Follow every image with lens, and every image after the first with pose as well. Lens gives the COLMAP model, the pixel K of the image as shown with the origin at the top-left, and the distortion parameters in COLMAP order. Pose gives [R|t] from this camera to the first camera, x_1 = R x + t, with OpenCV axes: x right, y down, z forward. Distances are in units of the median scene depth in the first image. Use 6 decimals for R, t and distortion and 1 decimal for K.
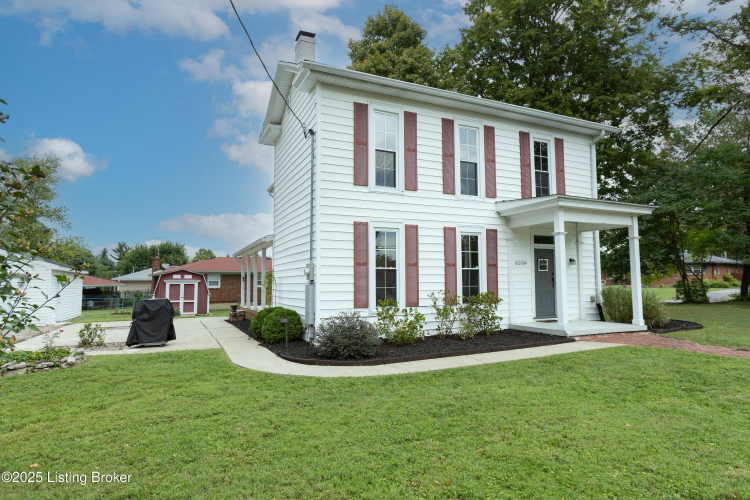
lens RADIAL K [[453.2, 0, 382.1], [0, 453.2, 251.0], [0, 0, 1]] dist [0.012927, -0.003070]
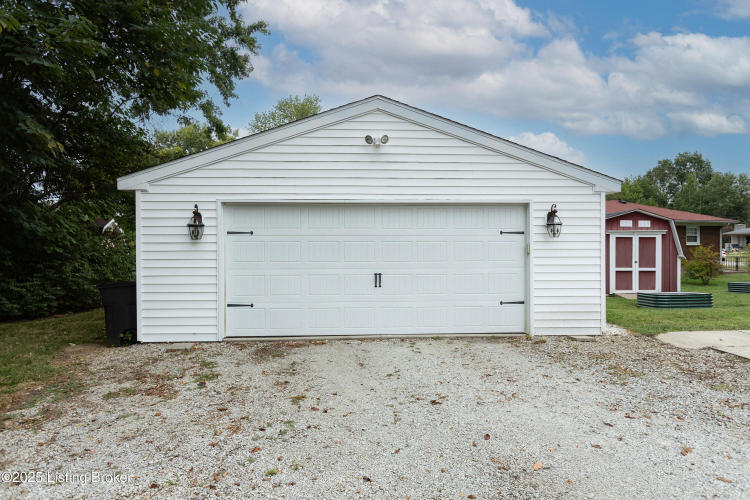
lens RADIAL K [[453.2, 0, 375.7], [0, 453.2, 248.0], [0, 0, 1]] dist [0.012927, -0.003070]
pose [[0.933379, 0.011911, -0.358694, -1.149866], [0.017537, 0.996742, 0.078730, 0.080688], [0.358463, -0.079776, 0.930129, 0.833672]]
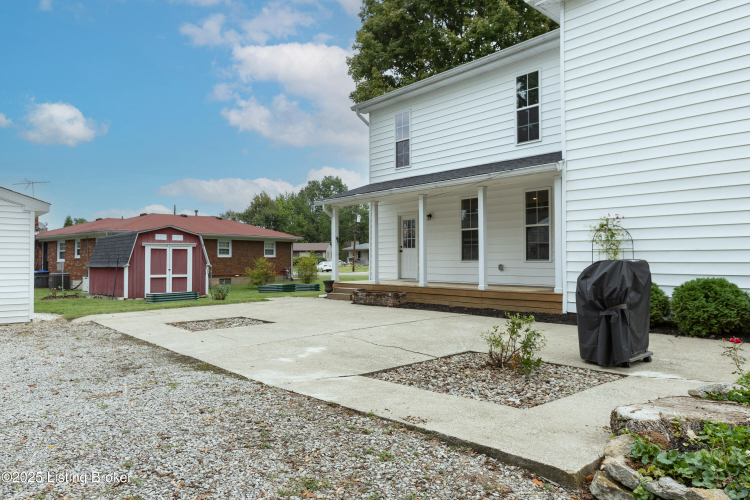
lens RADIAL K [[507.3, 0, 379.6], [0, 507.3, 251.3], [0, 0, 1]] dist [0.009393, 0.000037]
pose [[0.959910, 0.014450, 0.279937, -0.767769], [-0.029940, 0.998243, 0.051136, 0.066149], [-0.278707, -0.057467, 0.958655, 0.504276]]
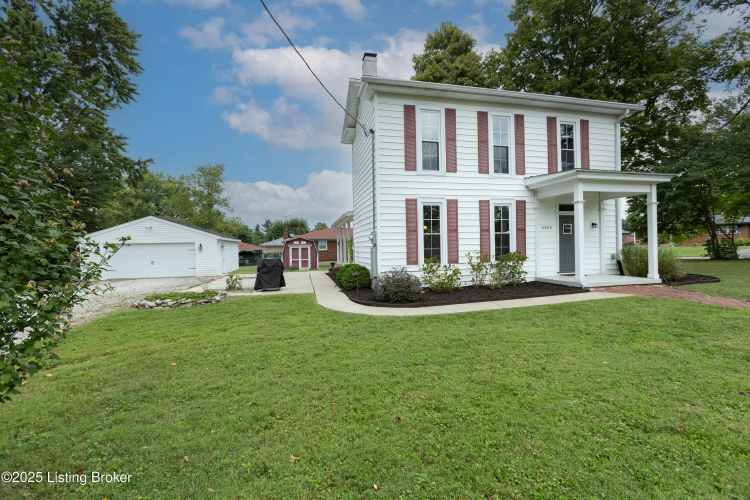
lens RADIAL K [[339.6, 0, 378.1], [0, 339.6, 250.0], [0, 0, 1]] dist [-0.004840, 0.002290]
pose [[0.977658, -0.009820, -0.209972, 0.055703], [0.027153, 0.996439, 0.079825, 0.001397], [0.208440, -0.083743, 0.974443, 0.015471]]
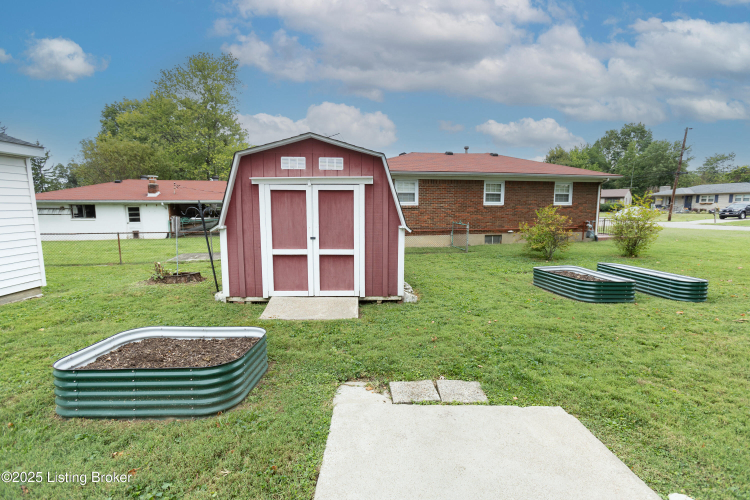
lens RADIAL K [[341.6, 0, 379.3], [0, 341.6, 249.5], [0, 0, 1]] dist [-0.002783, 0.000260]
pose [[0.915511, 0.063589, -0.397236, -0.683826], [0.019004, 0.979490, 0.200594, 0.144307], [0.401844, -0.191195, 0.895525, 1.772133]]
